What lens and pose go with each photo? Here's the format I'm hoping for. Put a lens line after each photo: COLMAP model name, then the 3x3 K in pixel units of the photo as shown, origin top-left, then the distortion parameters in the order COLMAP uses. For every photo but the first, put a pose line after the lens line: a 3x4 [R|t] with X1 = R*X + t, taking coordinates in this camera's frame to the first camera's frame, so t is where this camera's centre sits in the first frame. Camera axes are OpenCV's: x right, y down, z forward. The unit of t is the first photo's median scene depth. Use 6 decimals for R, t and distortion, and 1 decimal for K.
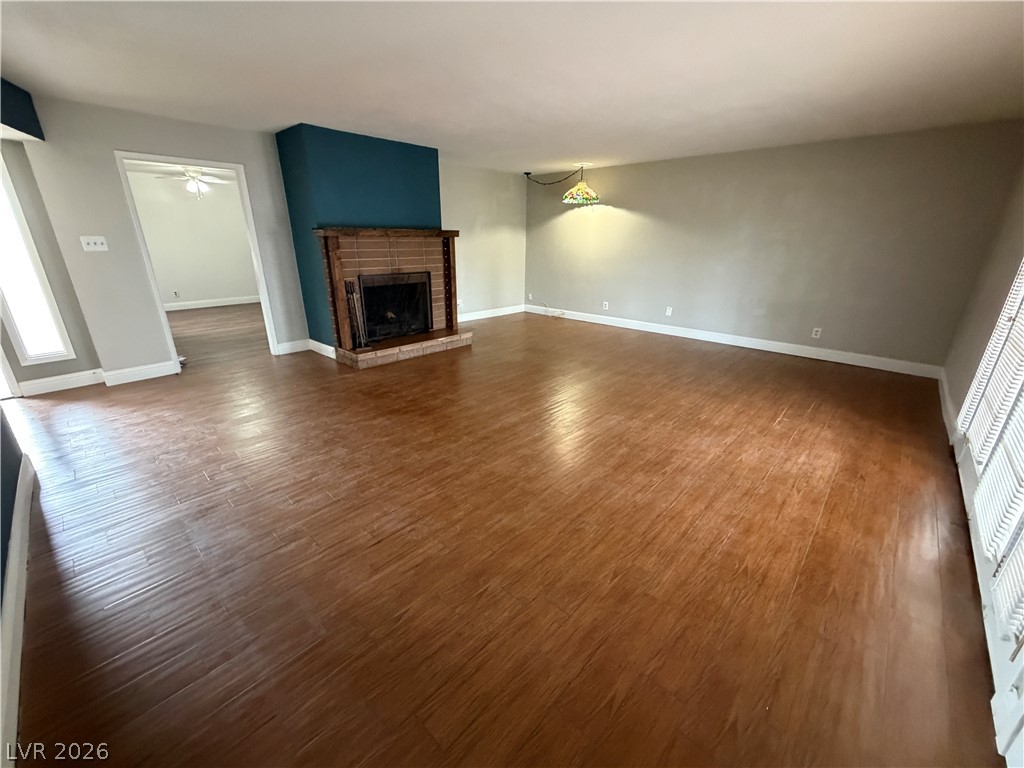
lens RADIAL K [[407.4, 0, 513.6], [0, 407.4, 381.7], [0, 0, 1]] dist [0.001714, -0.000548]
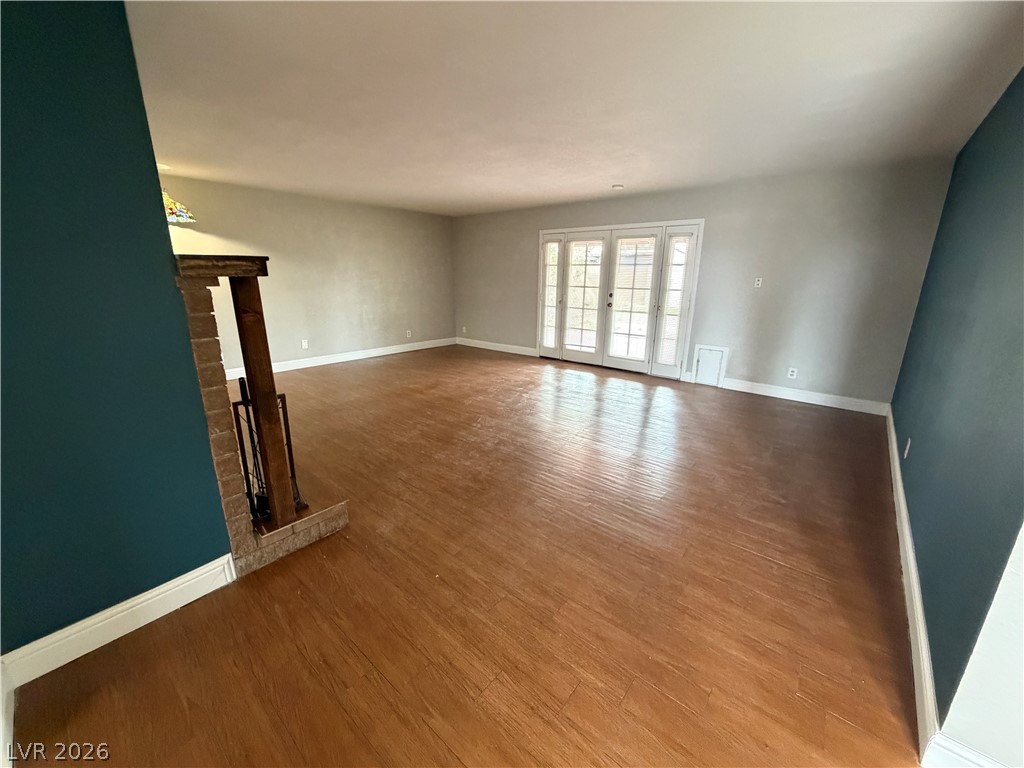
lens RADIAL K [[407.4, 0, 514.9], [0, 407.4, 385.1], [0, 0, 1]] dist [0.001714, -0.000548]
pose [[-0.042332, -0.273222, 0.961019, -1.098118], [0.325665, 0.905574, 0.271804, -0.343203], [-0.944537, 0.324476, 0.050644, 0.949292]]
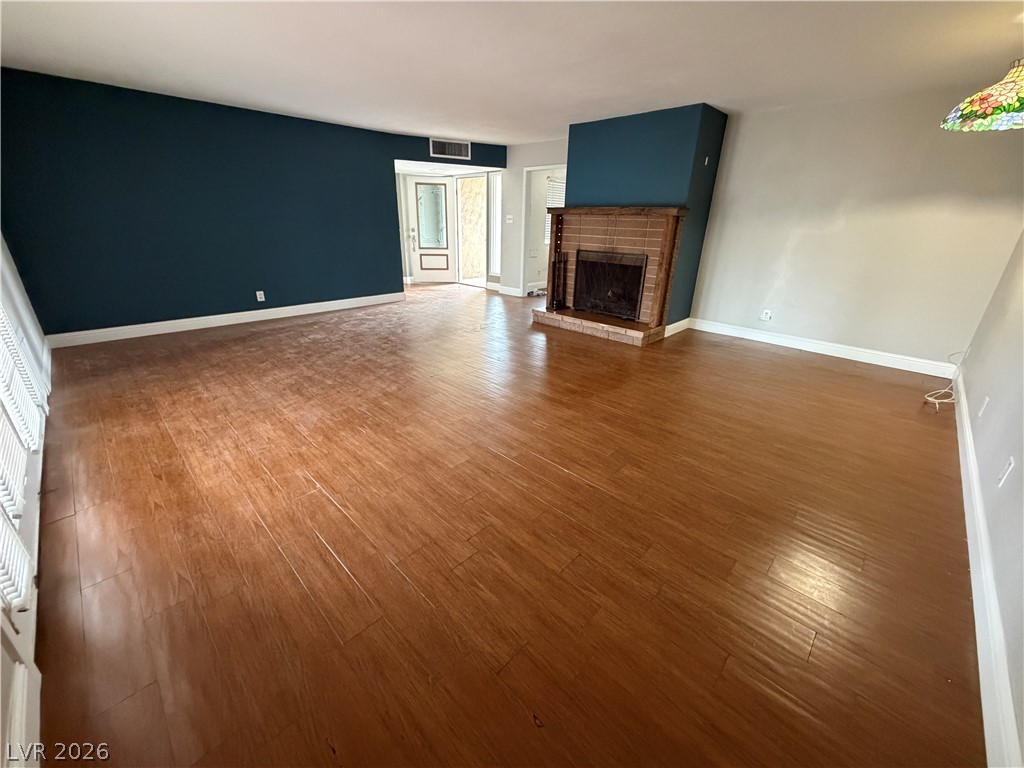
lens RADIAL K [[407.4, 0, 508.4], [0, 407.4, 383.1], [0, 0, 1]] dist [0.001714, -0.000548]
pose [[-0.020453, 0.369659, -0.928942, 1.173603], [-0.350082, 0.867667, 0.352983, -0.380349], [0.936496, 0.332426, 0.111665, 1.143192]]
